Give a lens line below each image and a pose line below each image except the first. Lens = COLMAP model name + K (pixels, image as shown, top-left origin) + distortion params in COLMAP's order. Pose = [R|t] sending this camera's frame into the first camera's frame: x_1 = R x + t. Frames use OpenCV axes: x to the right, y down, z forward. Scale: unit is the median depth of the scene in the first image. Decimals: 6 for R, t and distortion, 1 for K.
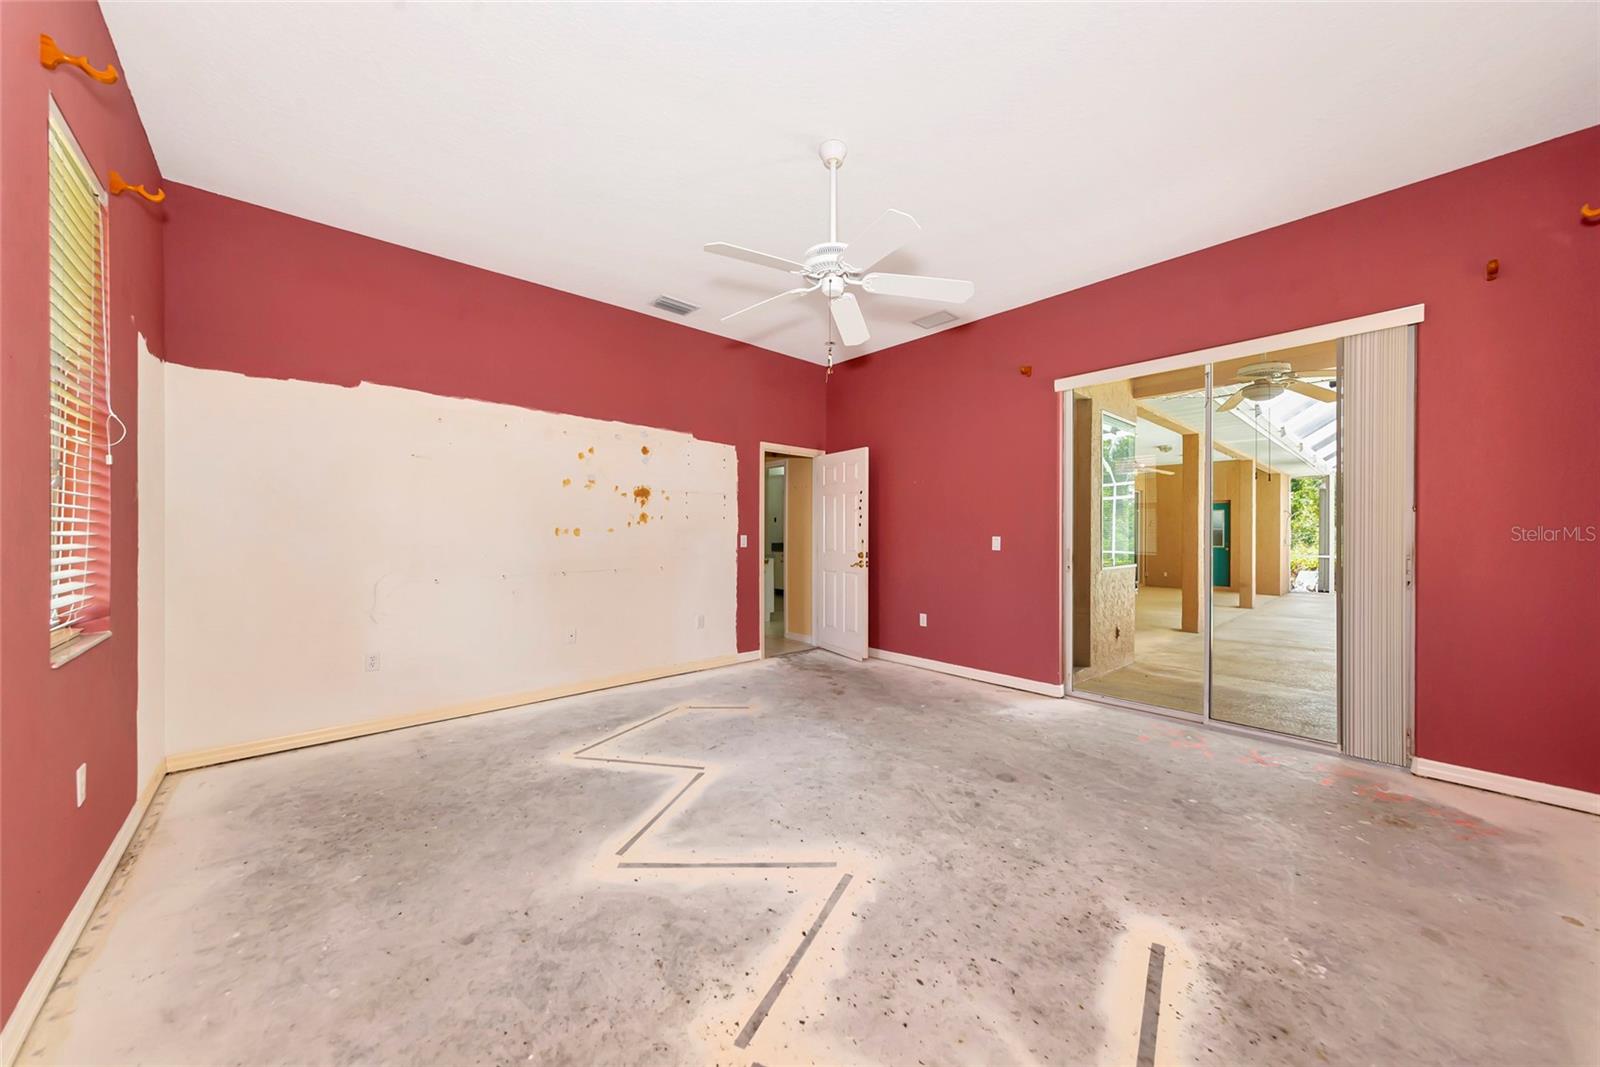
lens RADIAL K [[559.9, 0, 802.2], [0, 559.9, 540.8], [0, 0, 1]] dist [0.001036, 0.000087]
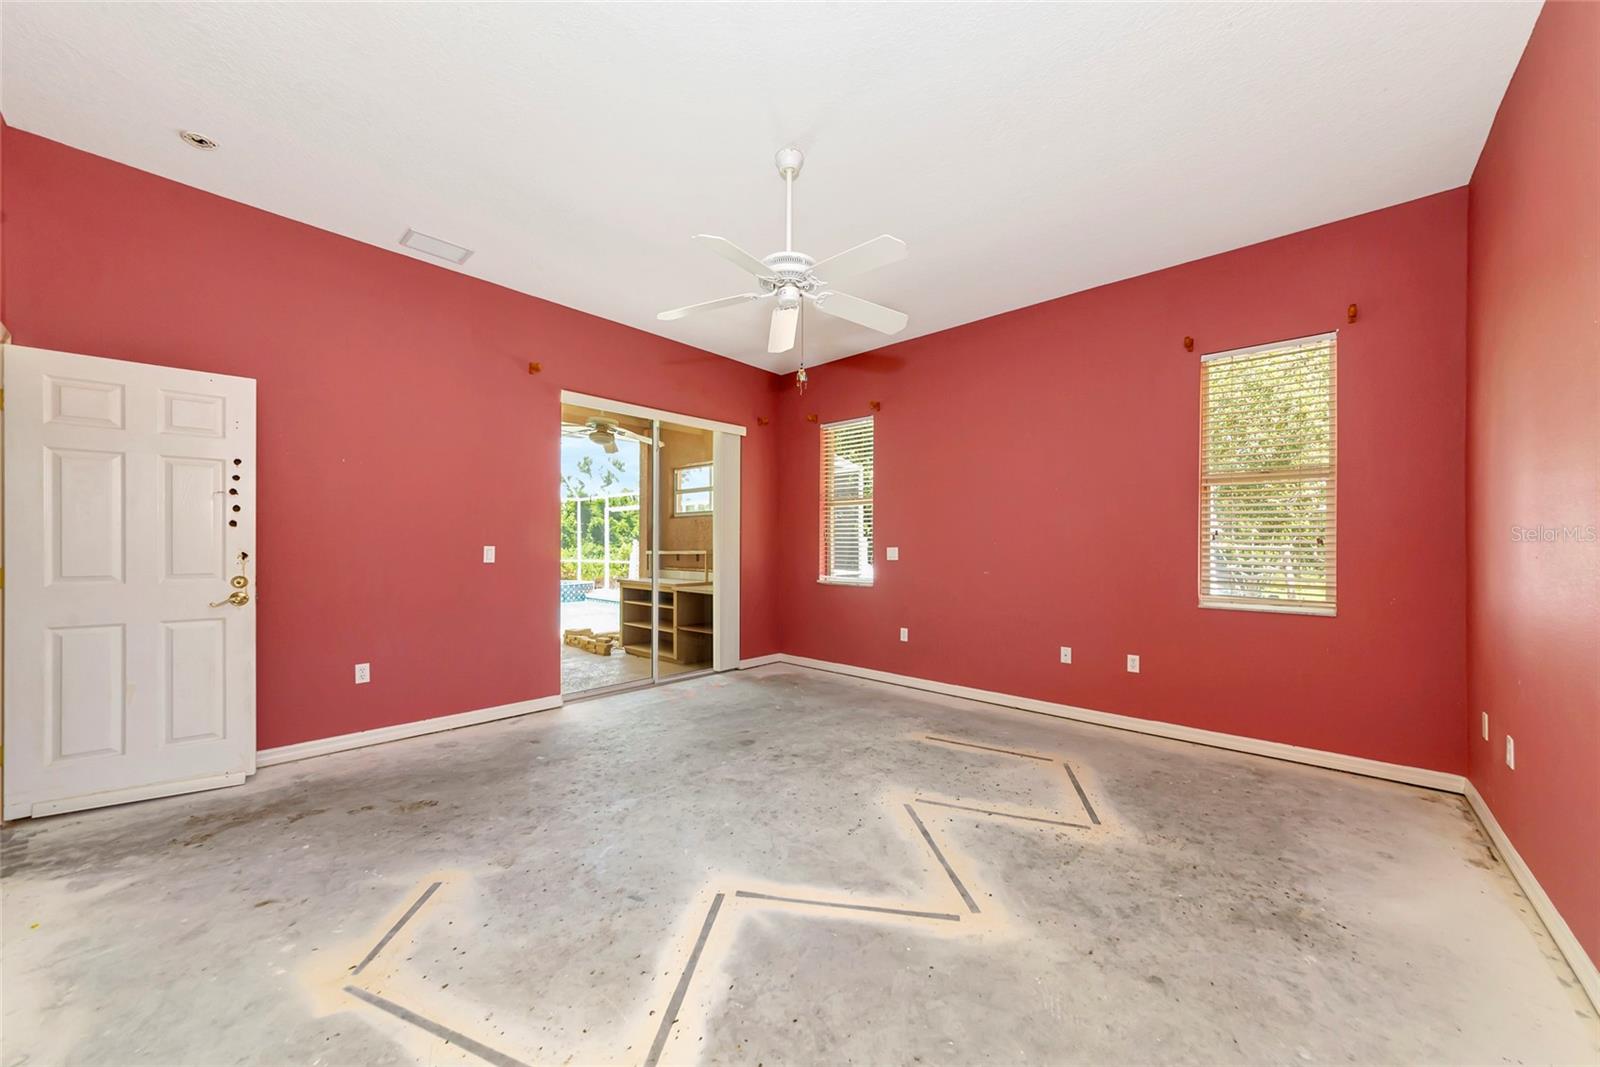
lens RADIAL K [[559.9, 0, 802.2], [0, 559.9, 540.8], [0, 0, 1]] dist [0.001036, 0.000087]
pose [[-0.079106, 0.006689, 0.996844, -0.957498], [0.006558, 0.999959, -0.006190, -0.012995], [-0.996845, 0.006048, -0.079147, 1.066991]]
